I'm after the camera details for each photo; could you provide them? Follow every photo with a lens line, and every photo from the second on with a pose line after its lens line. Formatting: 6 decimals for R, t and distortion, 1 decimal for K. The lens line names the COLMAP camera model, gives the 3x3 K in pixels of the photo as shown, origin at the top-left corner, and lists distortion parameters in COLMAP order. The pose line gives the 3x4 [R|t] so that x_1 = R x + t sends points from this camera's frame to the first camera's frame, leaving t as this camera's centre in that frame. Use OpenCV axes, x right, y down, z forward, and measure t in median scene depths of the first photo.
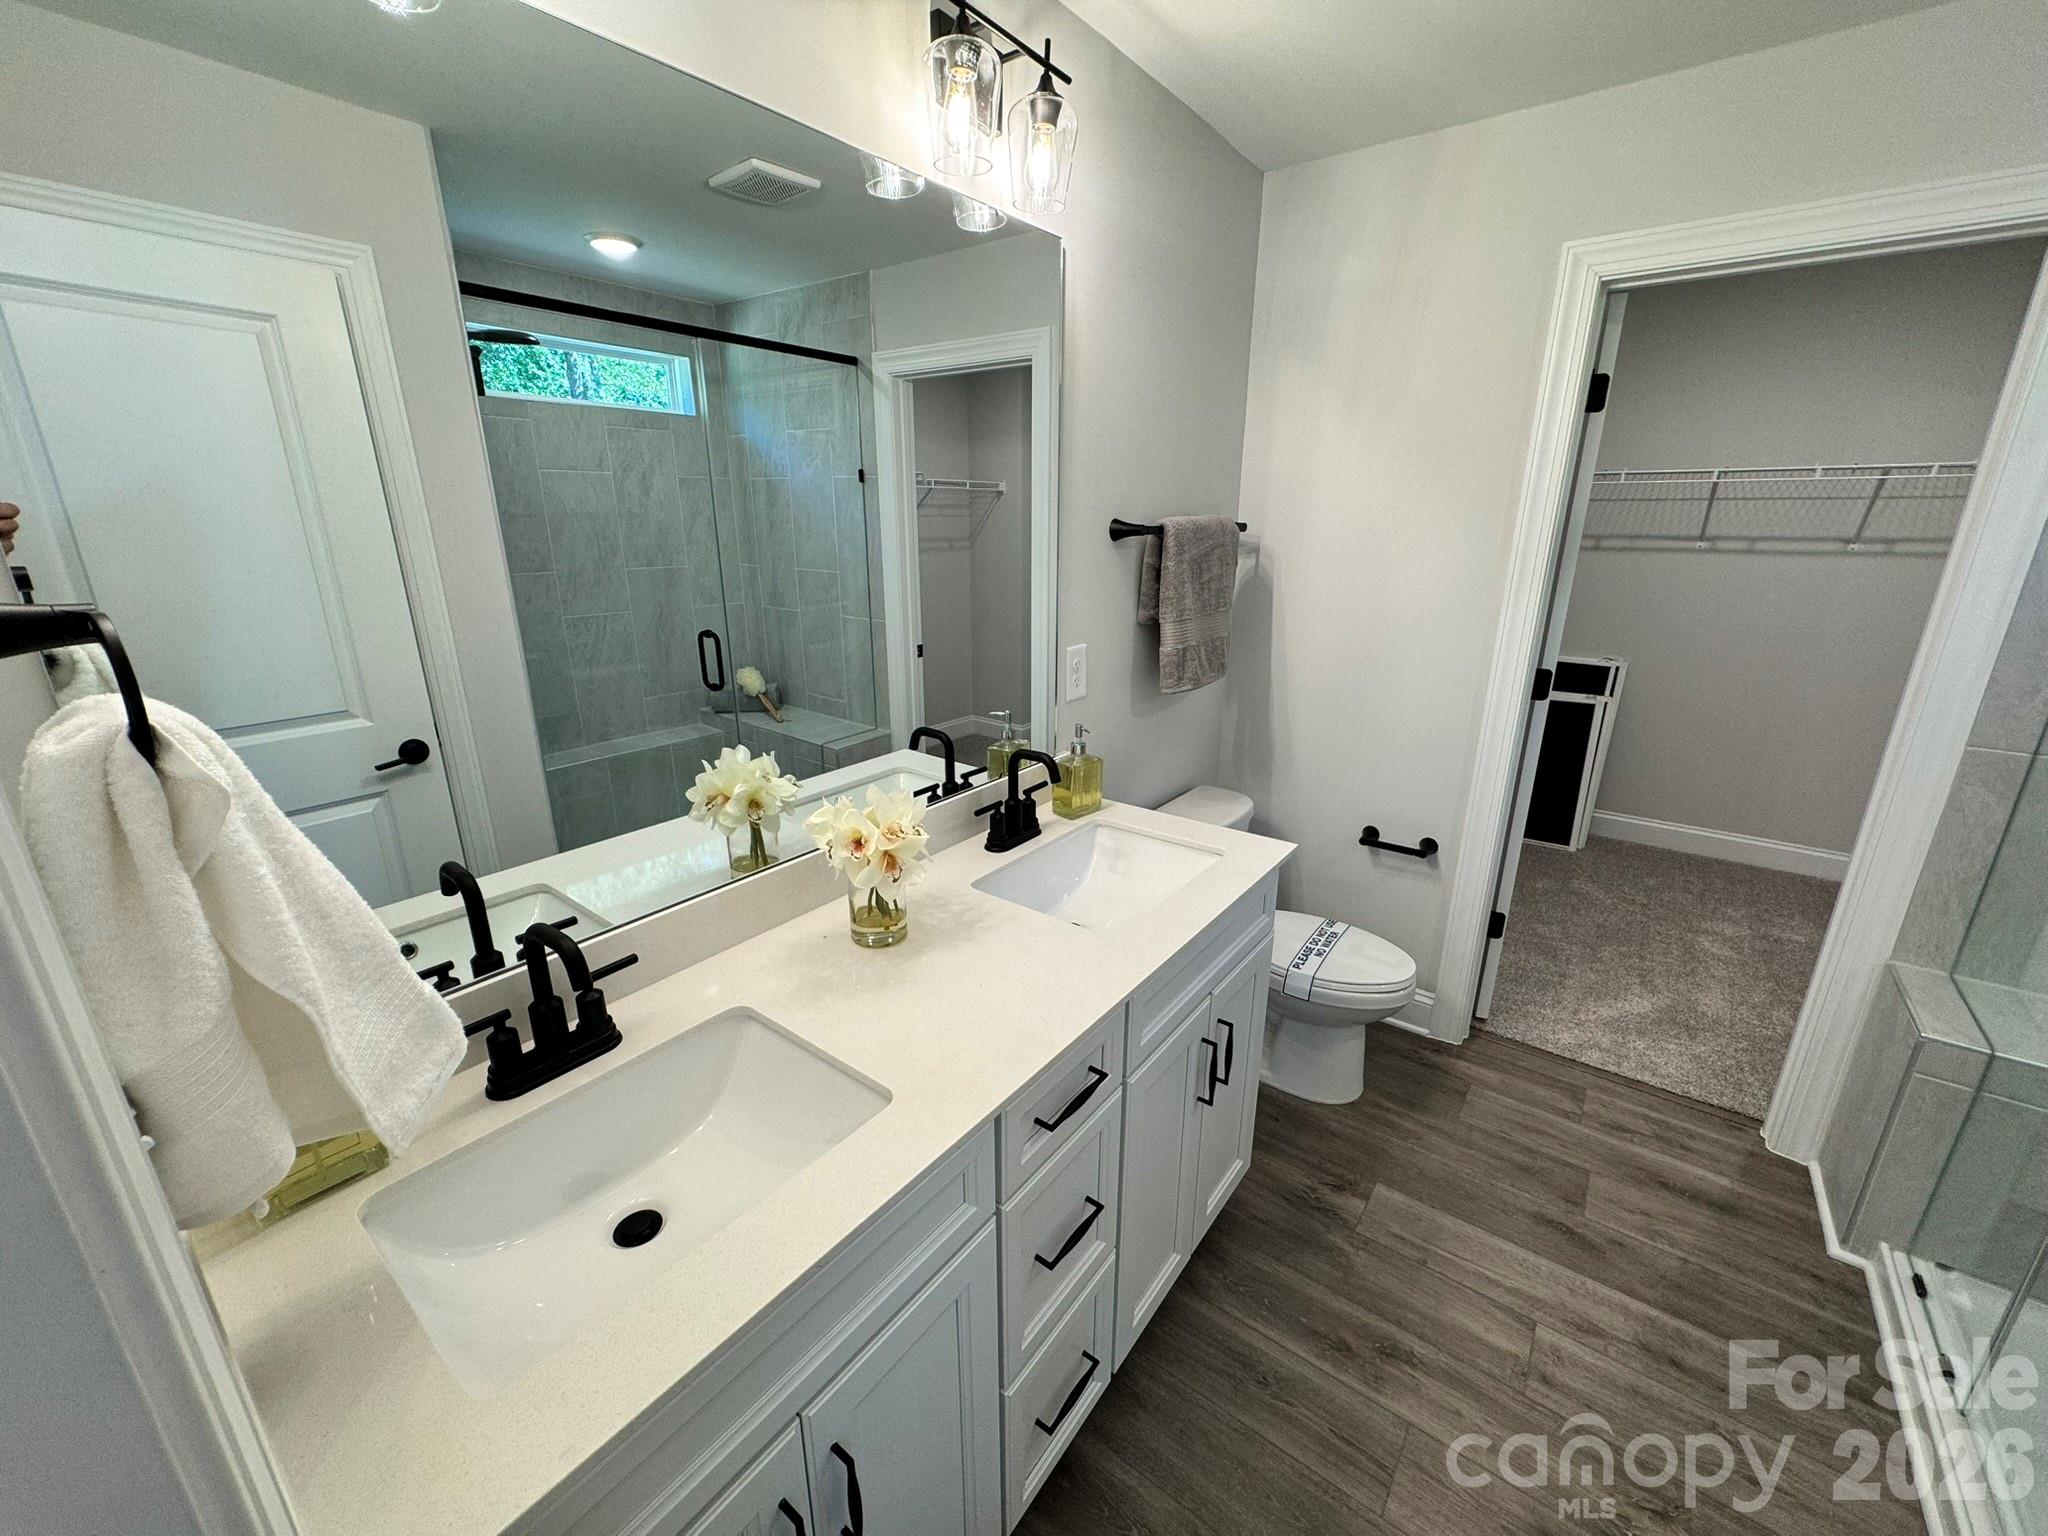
lens RADIAL K [[815.0, 0, 1024.8], [0, 815.0, 754.1], [0, 0, 1]] dist [-0.002141, 0.001047]
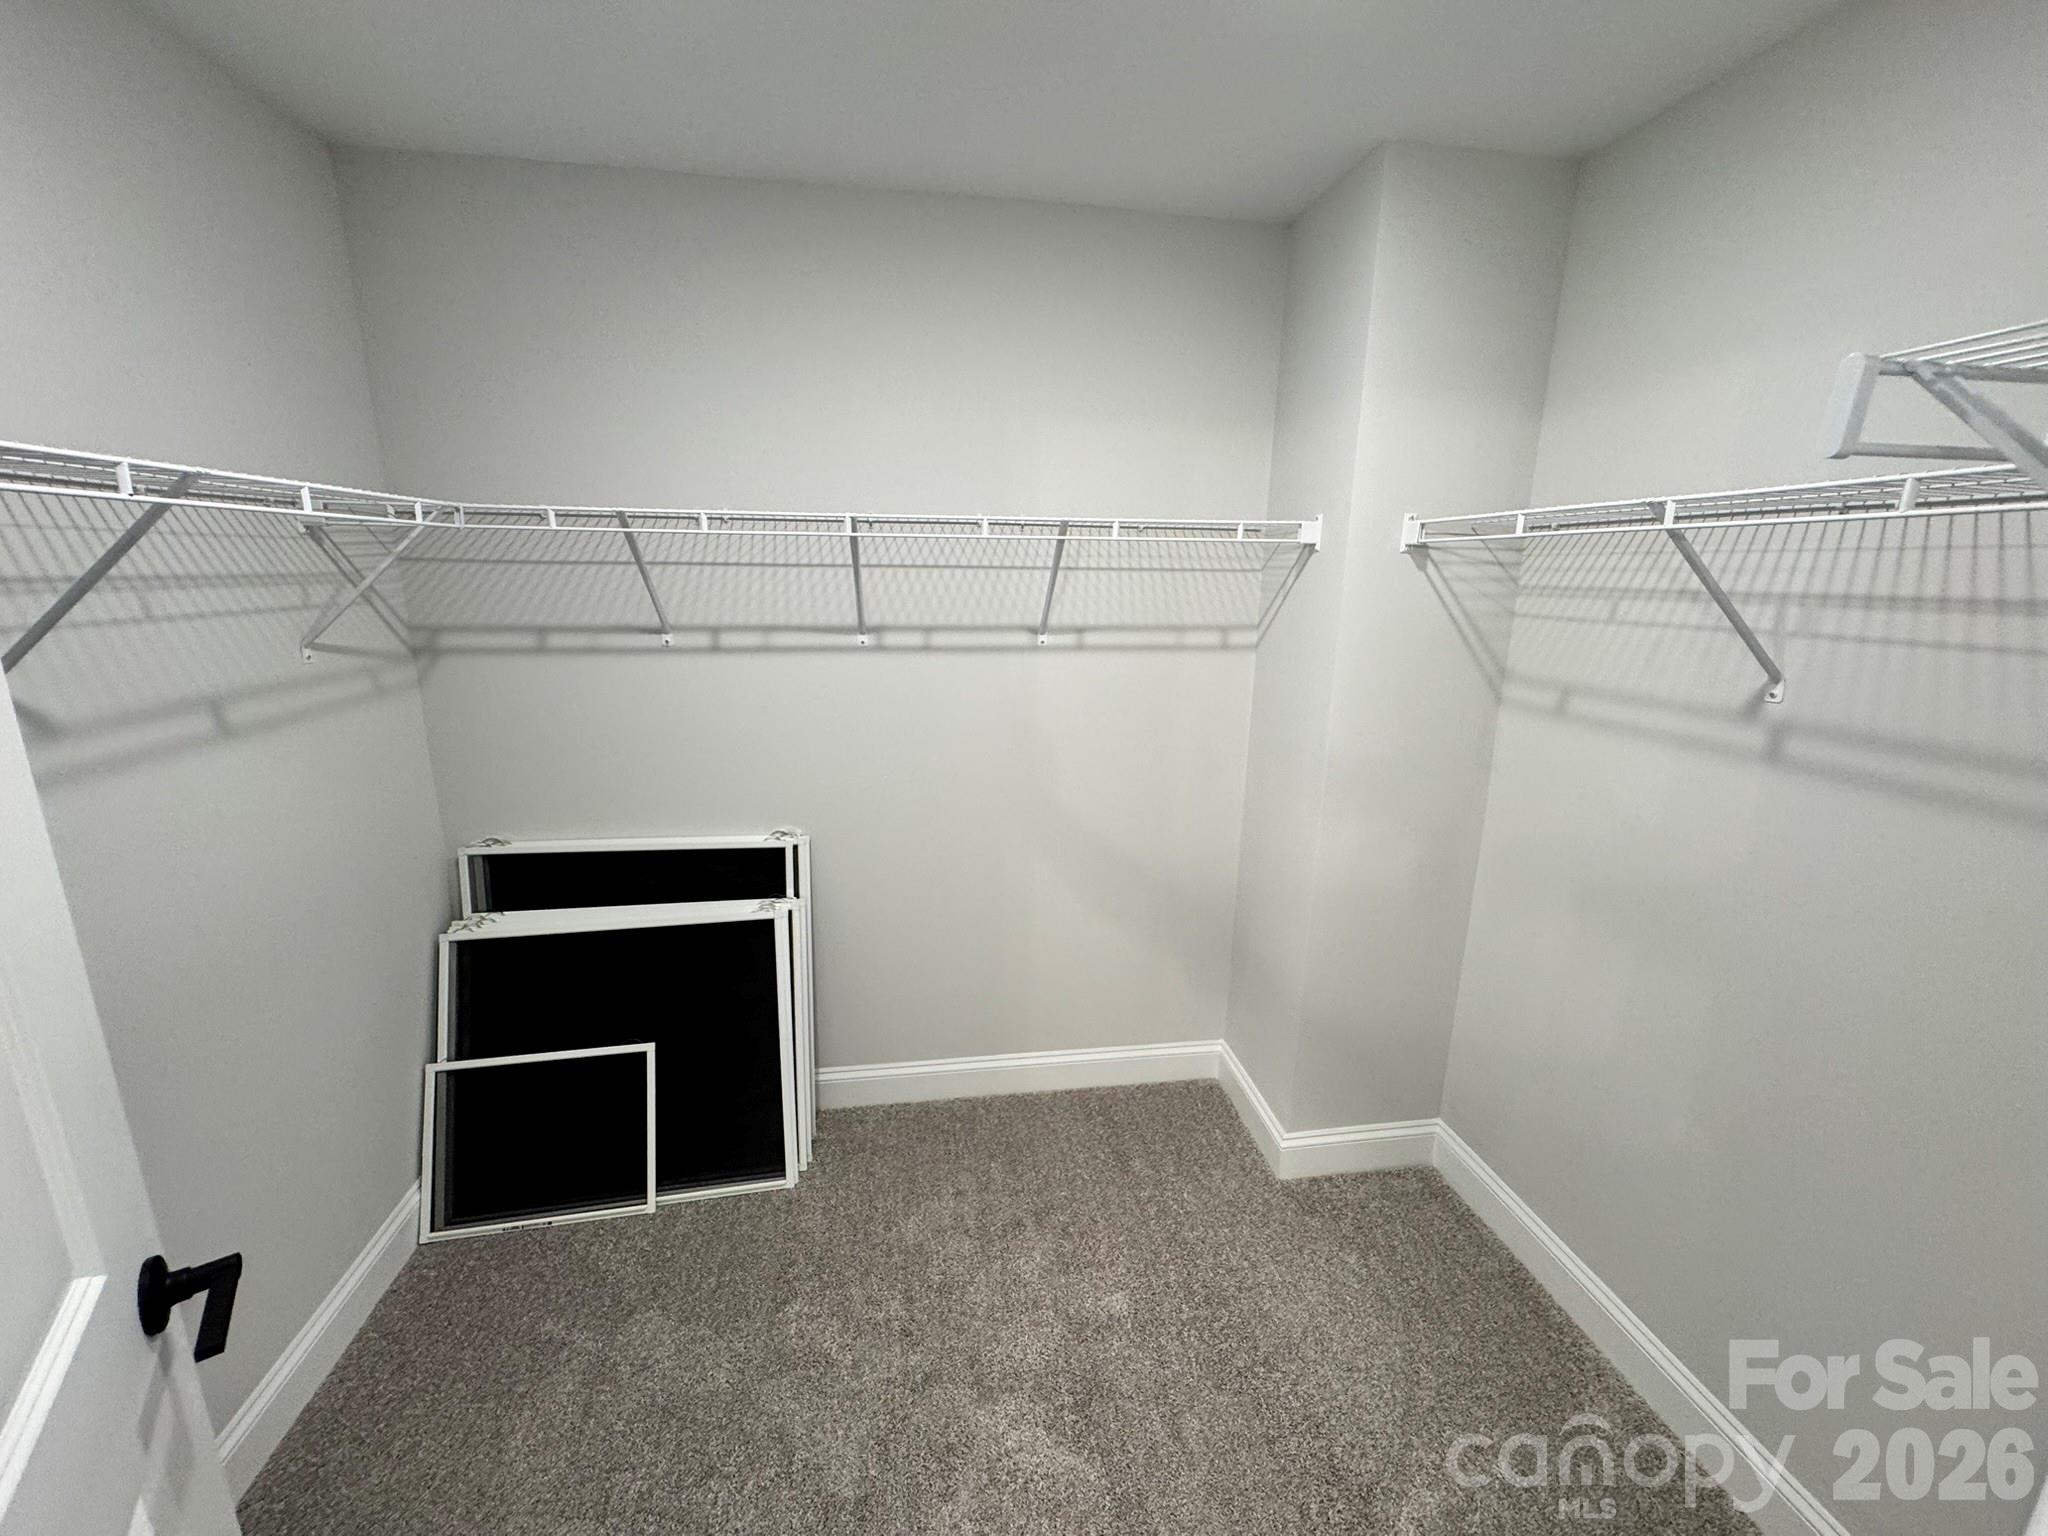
lens RADIAL K [[815.0, 0, 1022.4], [0, 815.0, 767.3], [0, 0, 1]] dist [-0.002141, 0.001047]
pose [[0.683605, -0.162101, 0.711623, 0.466597], [0.197354, 0.979756, 0.033595, -0.161558], [-0.702663, 0.117476, 0.701757, 0.504595]]
